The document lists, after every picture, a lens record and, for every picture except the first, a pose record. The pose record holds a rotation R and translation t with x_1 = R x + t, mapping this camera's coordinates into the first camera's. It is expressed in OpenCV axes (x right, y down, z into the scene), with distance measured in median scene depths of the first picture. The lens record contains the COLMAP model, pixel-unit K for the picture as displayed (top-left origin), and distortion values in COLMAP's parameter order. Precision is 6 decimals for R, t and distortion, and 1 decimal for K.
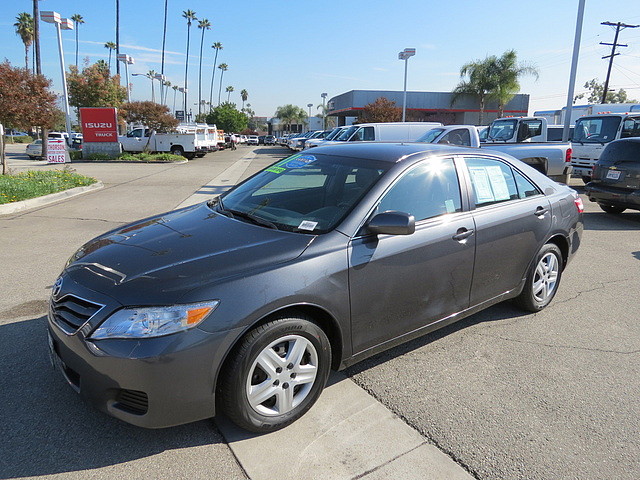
lens RADIAL K [[452.7, 0, 320.0], [0, 452.7, 240.0], [0, 0, 1]] dist [-0.028677, 0.004122]
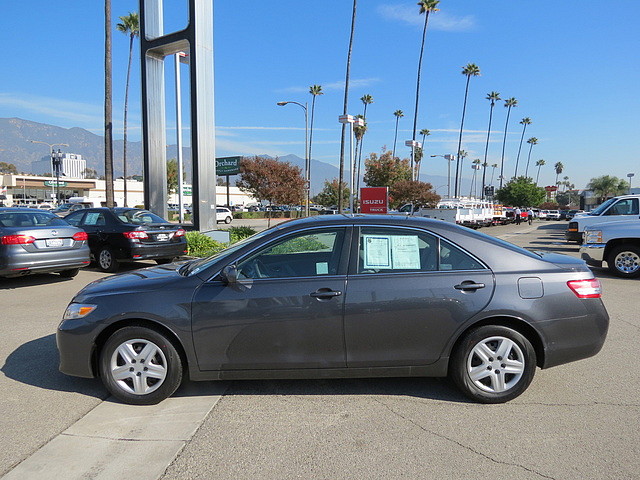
lens RADIAL K [[452.7, 0, 320.0], [0, 452.7, 240.0], [0, 0, 1]] dist [-0.028677, 0.004122]
pose [[0.792336, 0.030933, -0.609300, 0.113180], [-0.129184, 0.984574, -0.118007, -0.001123], [0.596250, 0.172213, 0.784110, 0.010869]]
